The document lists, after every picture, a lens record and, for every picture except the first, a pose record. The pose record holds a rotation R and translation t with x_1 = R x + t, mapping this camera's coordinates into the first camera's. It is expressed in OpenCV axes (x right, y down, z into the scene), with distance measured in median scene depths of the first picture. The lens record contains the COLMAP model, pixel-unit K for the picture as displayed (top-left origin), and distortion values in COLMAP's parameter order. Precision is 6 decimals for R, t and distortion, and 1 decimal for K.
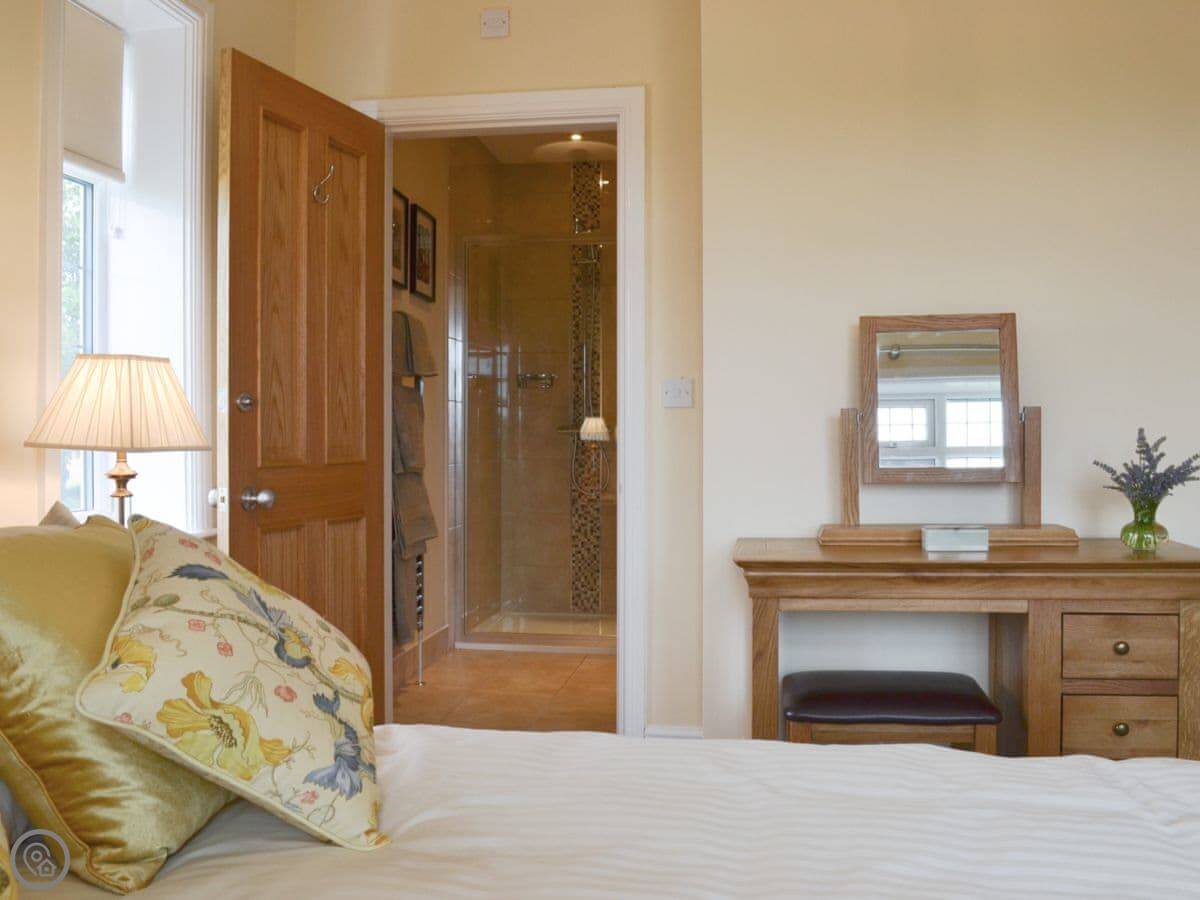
lens RADIAL K [[1149.8, 0, 601.1], [0, 1149.8, 451.1], [0, 0, 1]] dist [-0.090406, 0.000000]
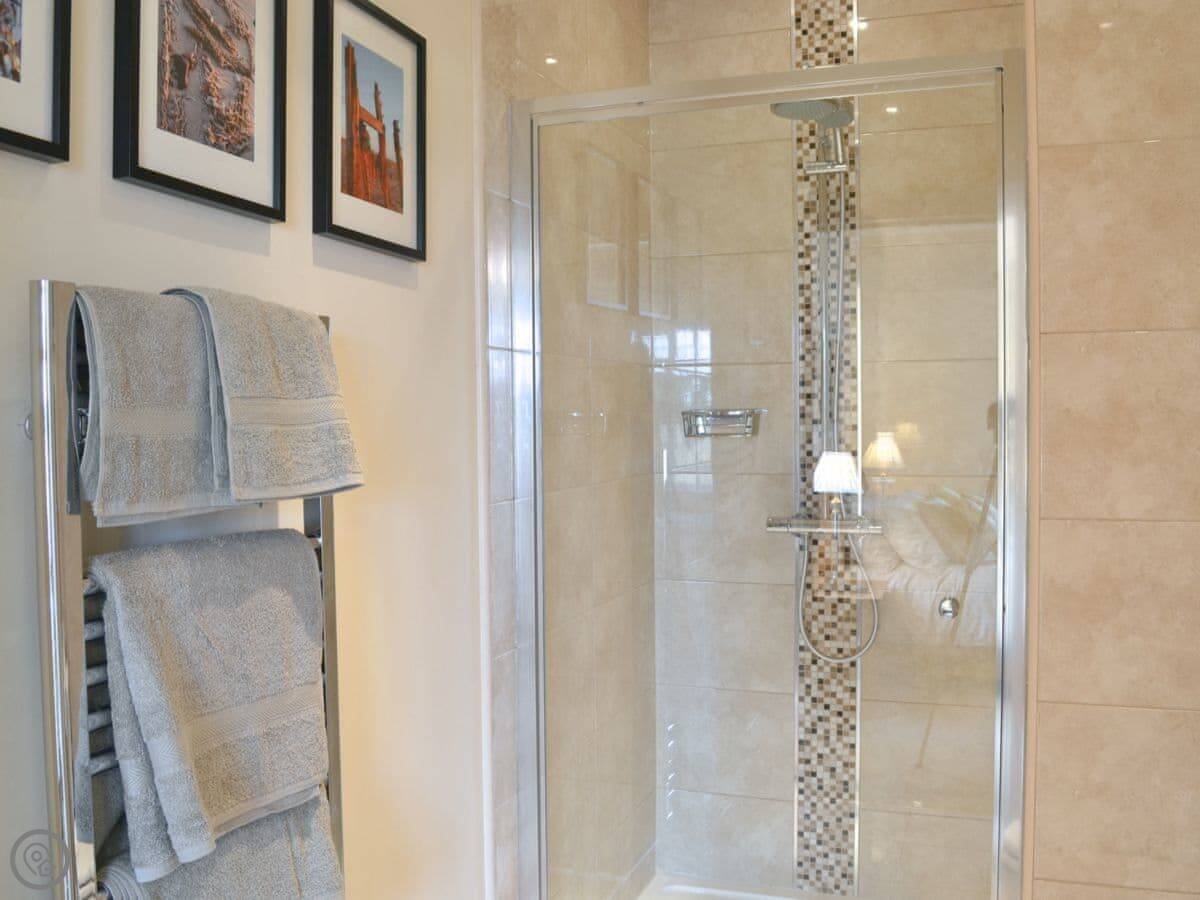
lens RADIAL K [[1149.8, 0, 601.2], [0, 1149.8, 451.4], [0, 0, 1]] dist [-0.090406, 0.000000]
pose [[0.980216, -0.003315, -0.197901, -0.011055], [0.008063, 0.999698, 0.023194, -0.060551], [0.197764, -0.024331, 0.979948, 0.514104]]
